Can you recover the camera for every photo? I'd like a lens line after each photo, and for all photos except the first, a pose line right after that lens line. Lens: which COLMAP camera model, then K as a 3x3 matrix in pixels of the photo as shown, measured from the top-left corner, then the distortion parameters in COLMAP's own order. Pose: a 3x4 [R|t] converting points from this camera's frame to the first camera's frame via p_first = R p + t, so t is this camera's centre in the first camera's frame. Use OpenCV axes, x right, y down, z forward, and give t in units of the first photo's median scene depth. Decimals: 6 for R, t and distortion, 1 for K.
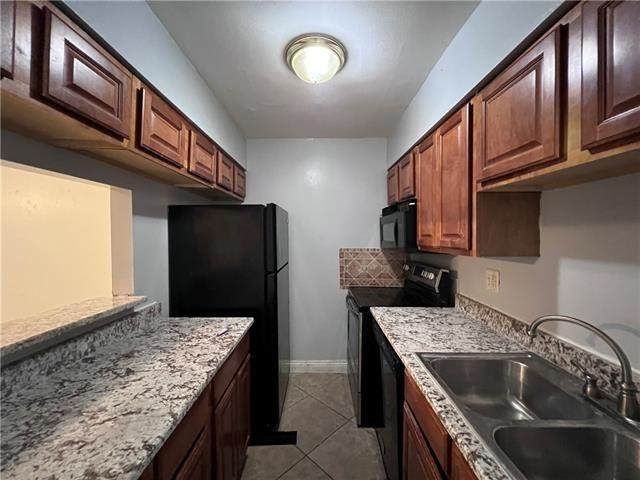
lens RADIAL K [[258.0, 0, 314.7], [0, 258.0, 236.0], [0, 0, 1]] dist [-0.008404, -0.000176]
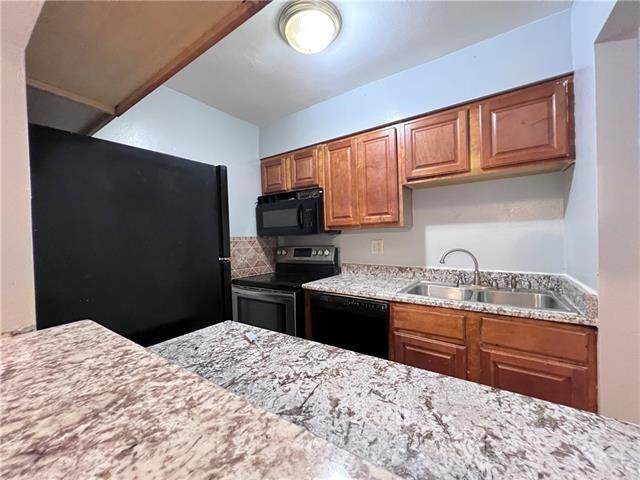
lens RADIAL K [[258.0, 0, 317.8], [0, 258.0, 237.7], [0, 0, 1]] dist [-0.008404, -0.000176]
pose [[0.565743, -0.021747, 0.824295, -1.010825], [0.033458, 0.999434, 0.003404, 0.134261], [-0.823902, 0.025654, 0.566151, 0.558340]]
